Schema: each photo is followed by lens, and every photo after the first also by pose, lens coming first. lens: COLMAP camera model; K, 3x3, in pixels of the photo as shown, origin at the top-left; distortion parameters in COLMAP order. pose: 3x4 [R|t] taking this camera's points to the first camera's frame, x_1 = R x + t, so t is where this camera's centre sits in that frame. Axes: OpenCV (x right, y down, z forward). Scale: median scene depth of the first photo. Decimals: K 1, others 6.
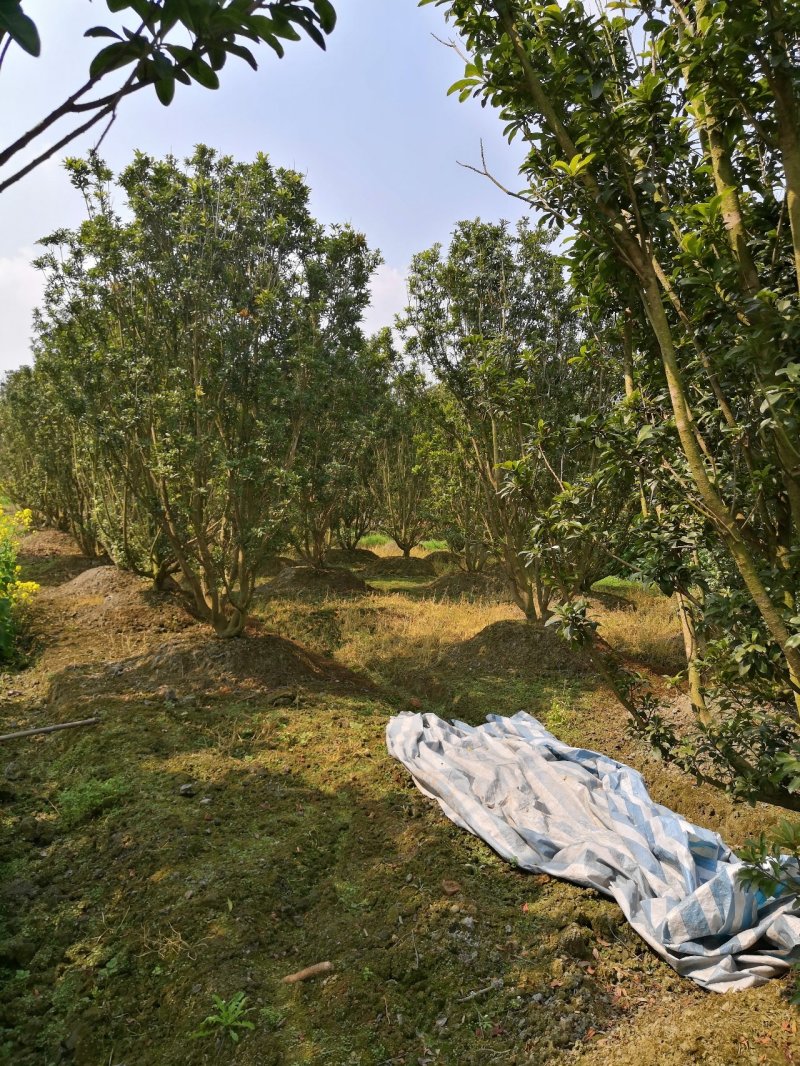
lens RADIAL K [[852.2, 0, 400.5], [0, 852.2, 524.7], [0, 0, 1]] dist [-0.014817, 0.058234]
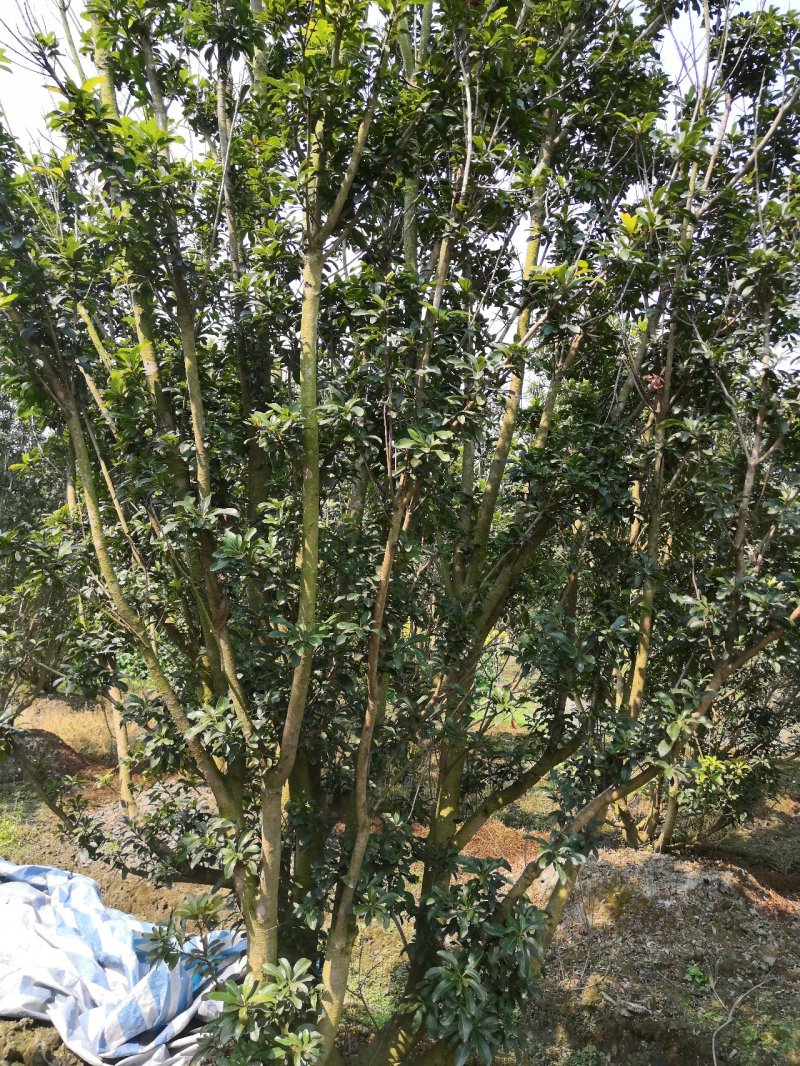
lens RADIAL K [[852.2, 0, 400.6], [0, 852.2, 531.0], [0, 0, 1]] dist [-0.014817, 0.058234]
pose [[0.828167, 0.039593, 0.559081, 0.024336], [0.018011, 0.995107, -0.097151, -0.012402], [-0.560192, 0.090527, 0.823401, -0.092406]]
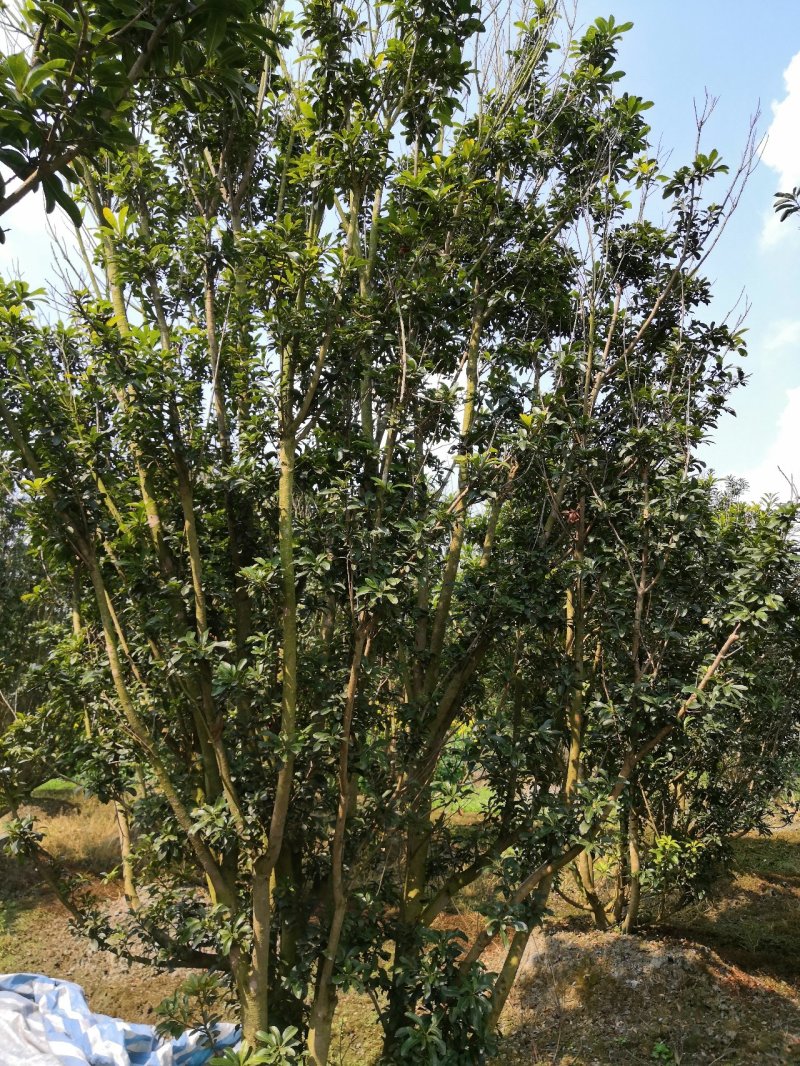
lens RADIAL K [[852.2, 0, 391.2], [0, 852.2, 534.5], [0, 0, 1]] dist [-0.014817, 0.058234]
pose [[0.817752, 0.068580, 0.571470, -0.068312], [0.052459, 0.979863, -0.192657, -0.033004], [-0.573175, 0.187525, 0.797687, -0.253711]]
